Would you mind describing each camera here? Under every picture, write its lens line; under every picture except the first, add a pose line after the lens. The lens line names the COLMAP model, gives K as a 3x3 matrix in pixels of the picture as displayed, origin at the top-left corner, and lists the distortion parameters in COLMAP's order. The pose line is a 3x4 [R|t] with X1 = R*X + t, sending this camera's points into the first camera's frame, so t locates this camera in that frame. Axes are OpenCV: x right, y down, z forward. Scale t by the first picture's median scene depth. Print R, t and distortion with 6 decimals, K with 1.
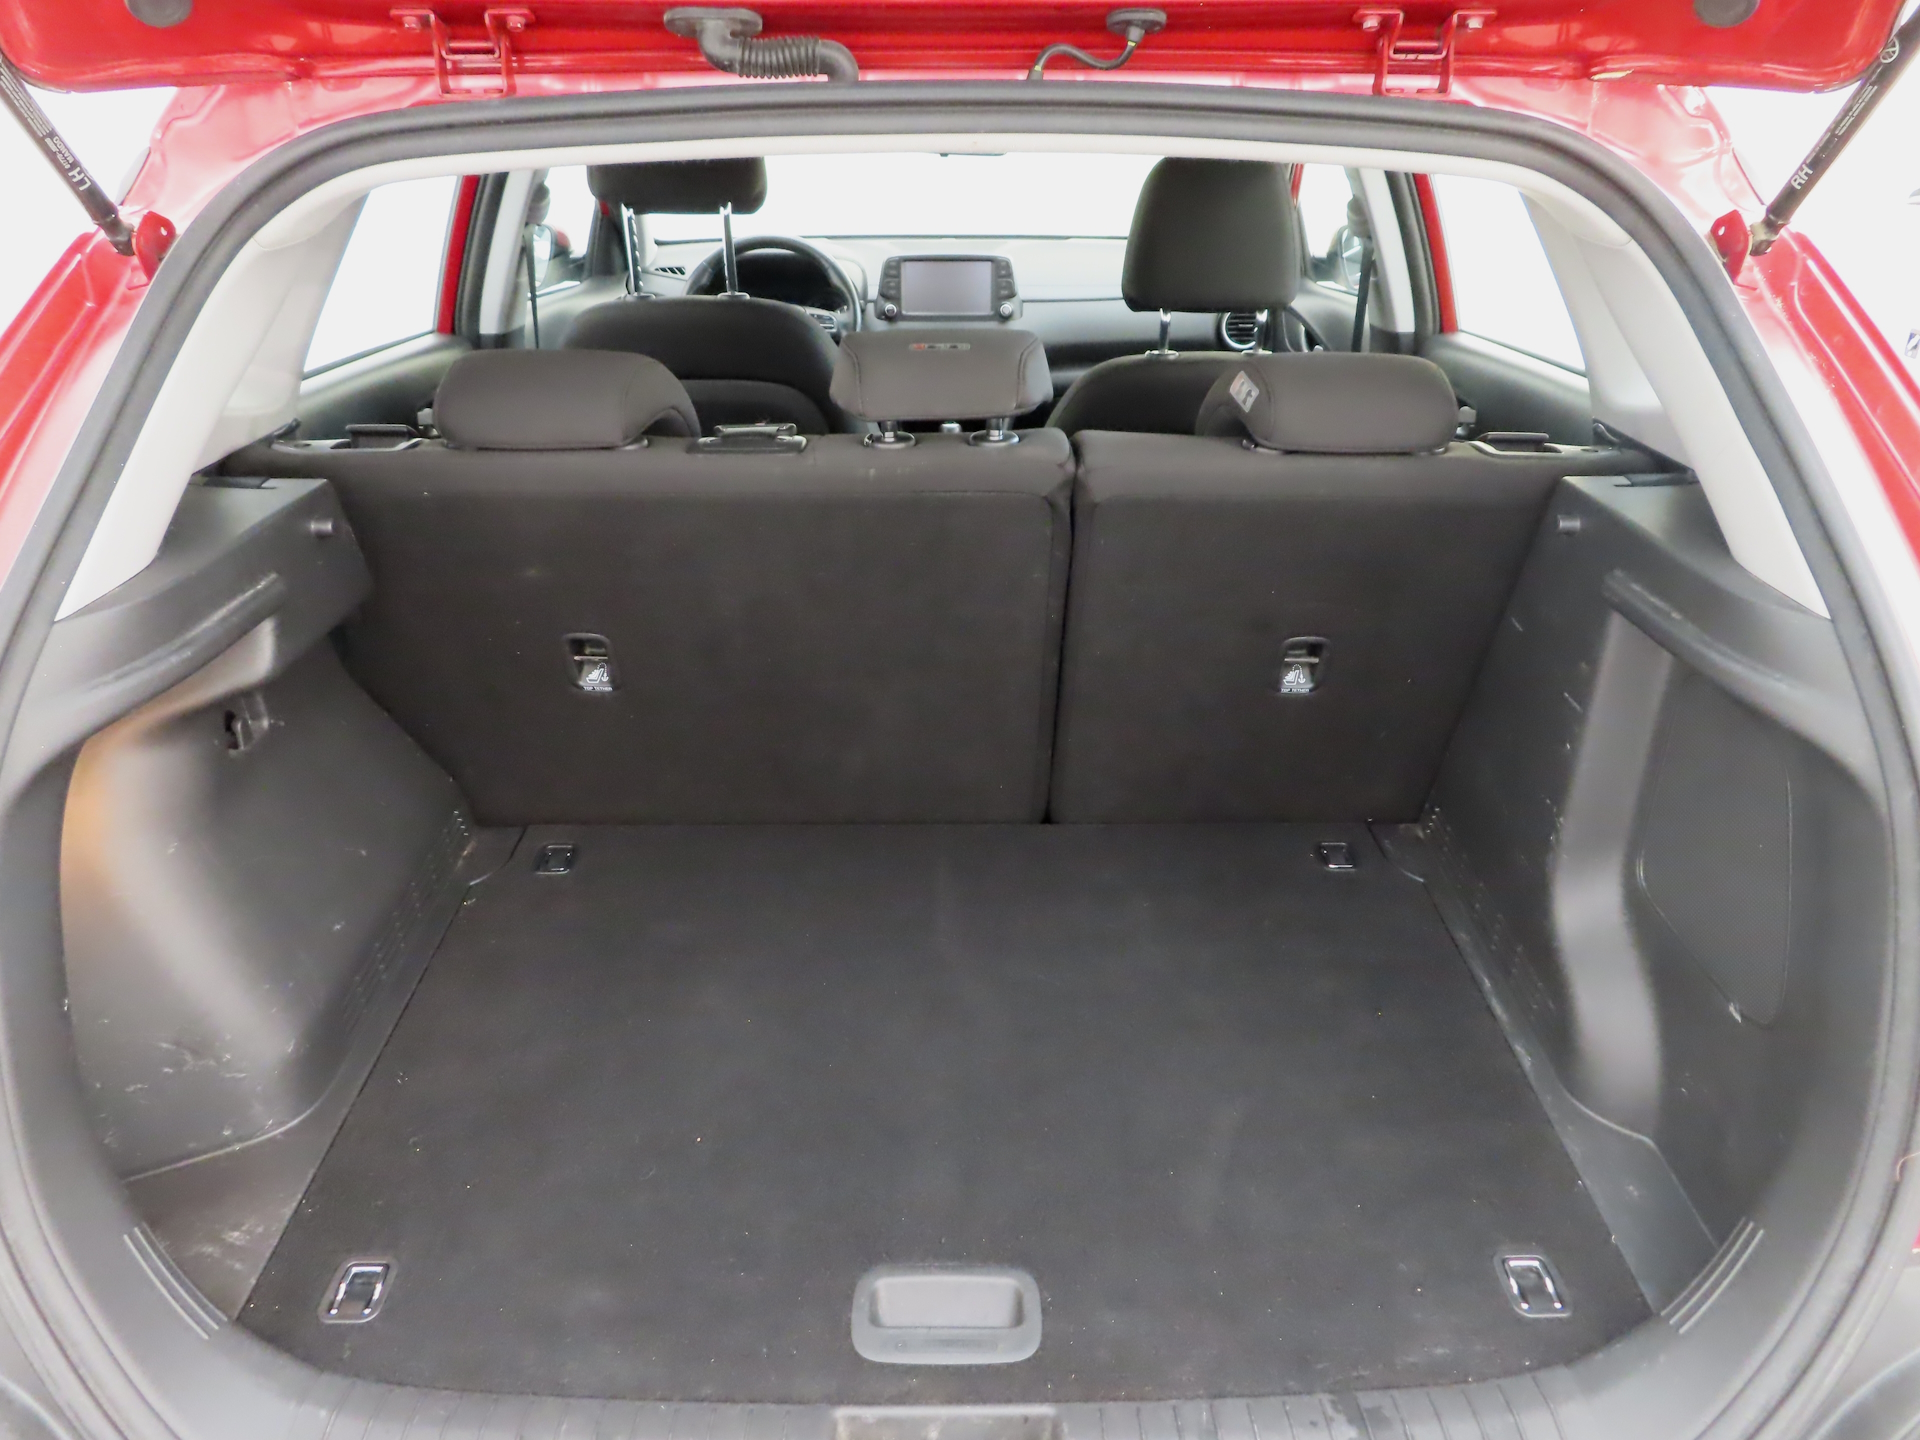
lens RADIAL K [[1452.6, 0, 960.0], [0, 1452.6, 720.0], [0, 0, 1]] dist [0.000942, 0.000007]
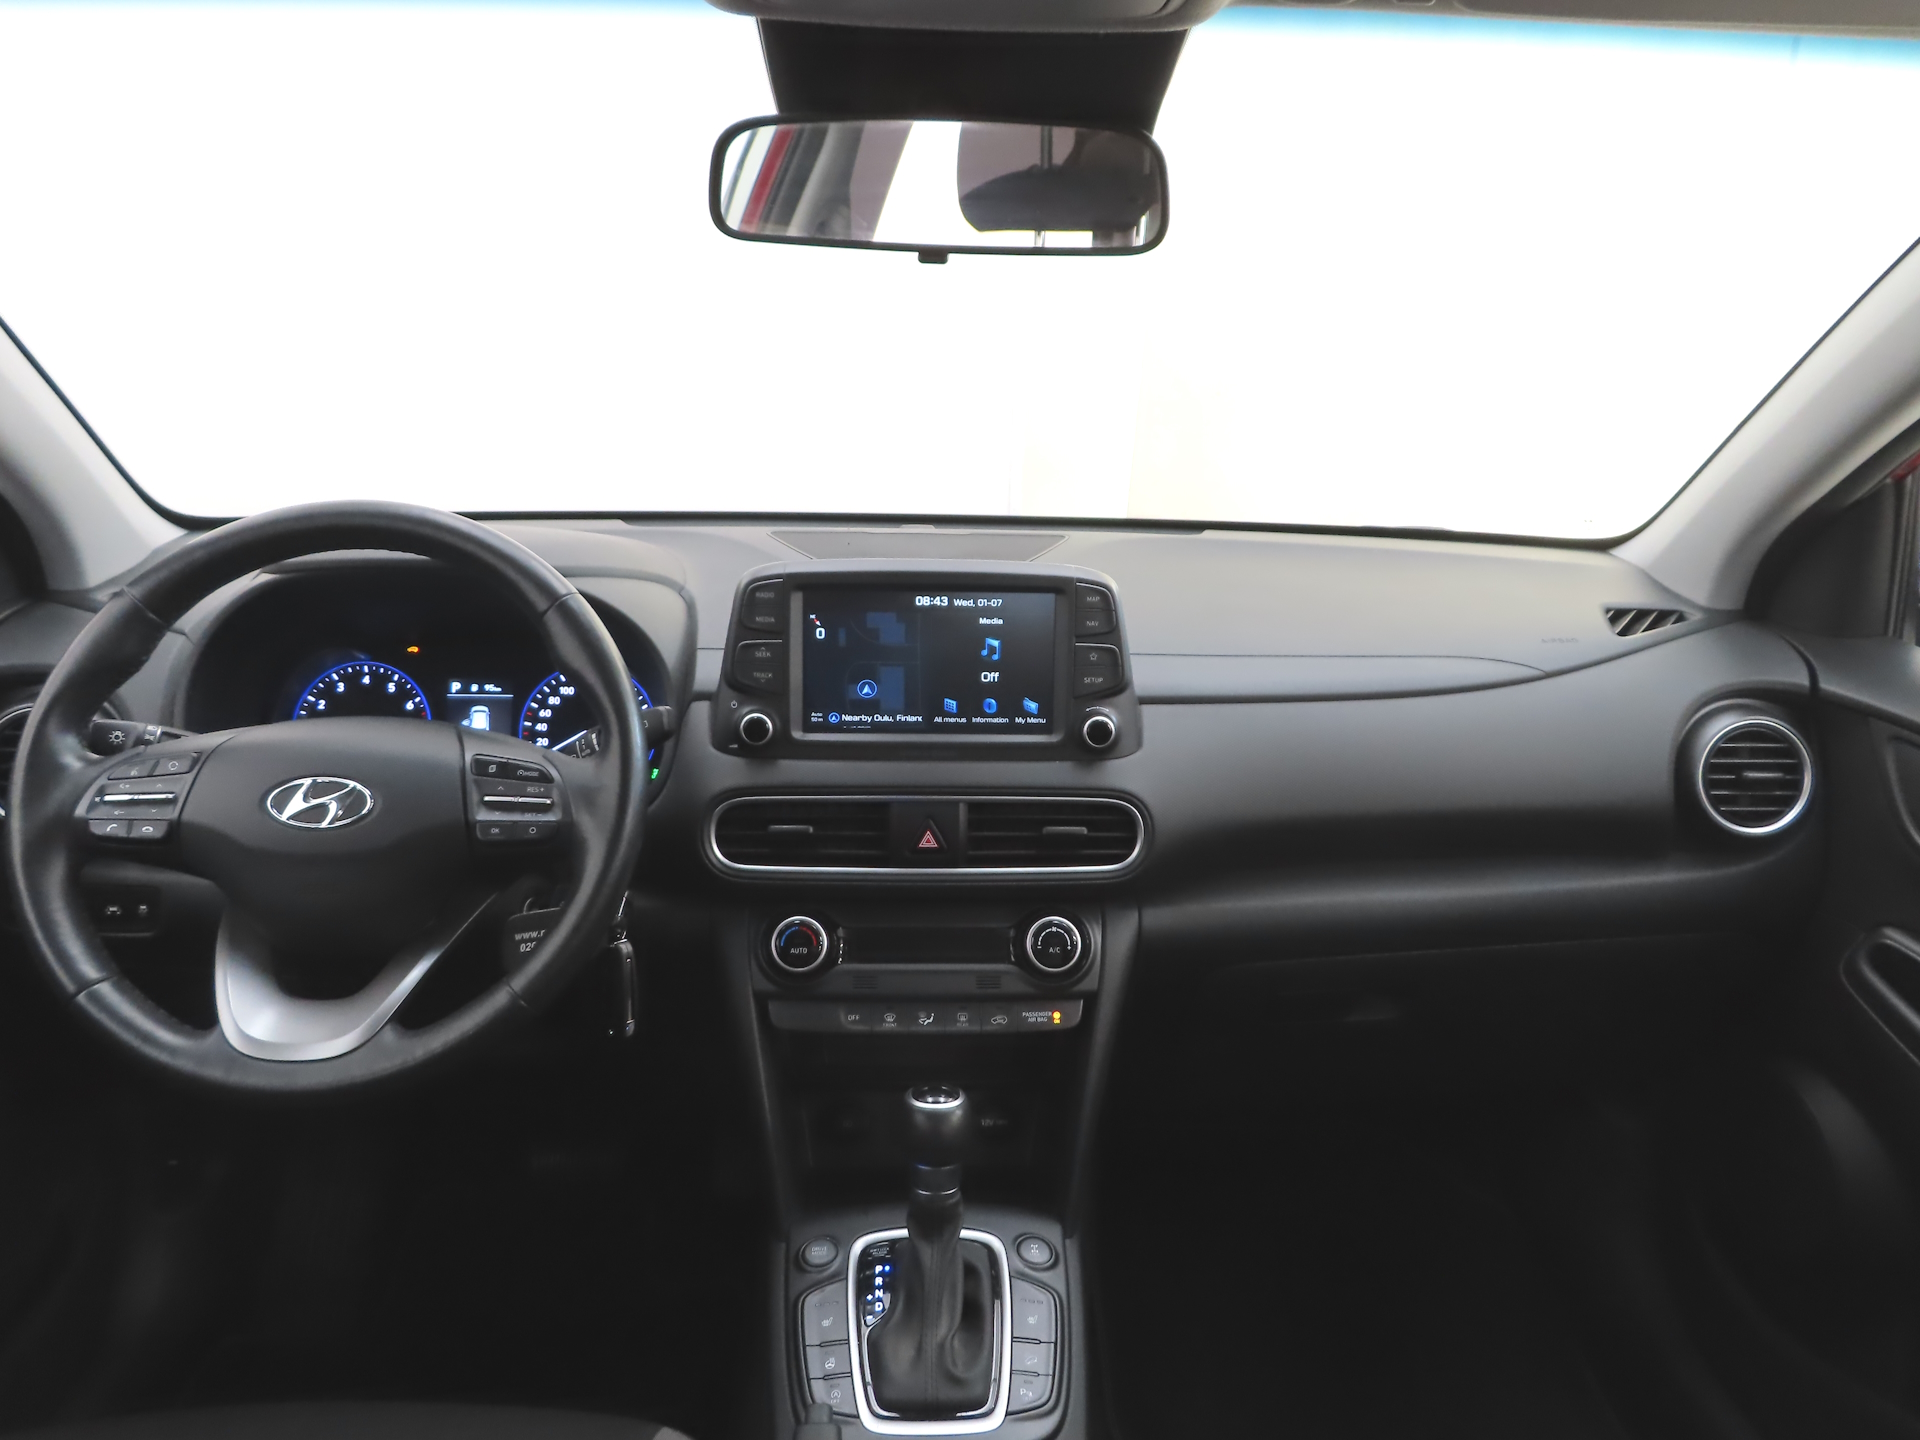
lens RADIAL K [[1452.6, 0, 960.0], [0, 1452.6, 720.0], [0, 0, 1]] dist [0.000942, 0.000007]
pose [[0.998405, 0.010781, 0.055414, -0.019527], [-0.000301, 0.982598, -0.185745, -0.220840], [-0.056453, 0.185432, 0.981034, 0.667112]]
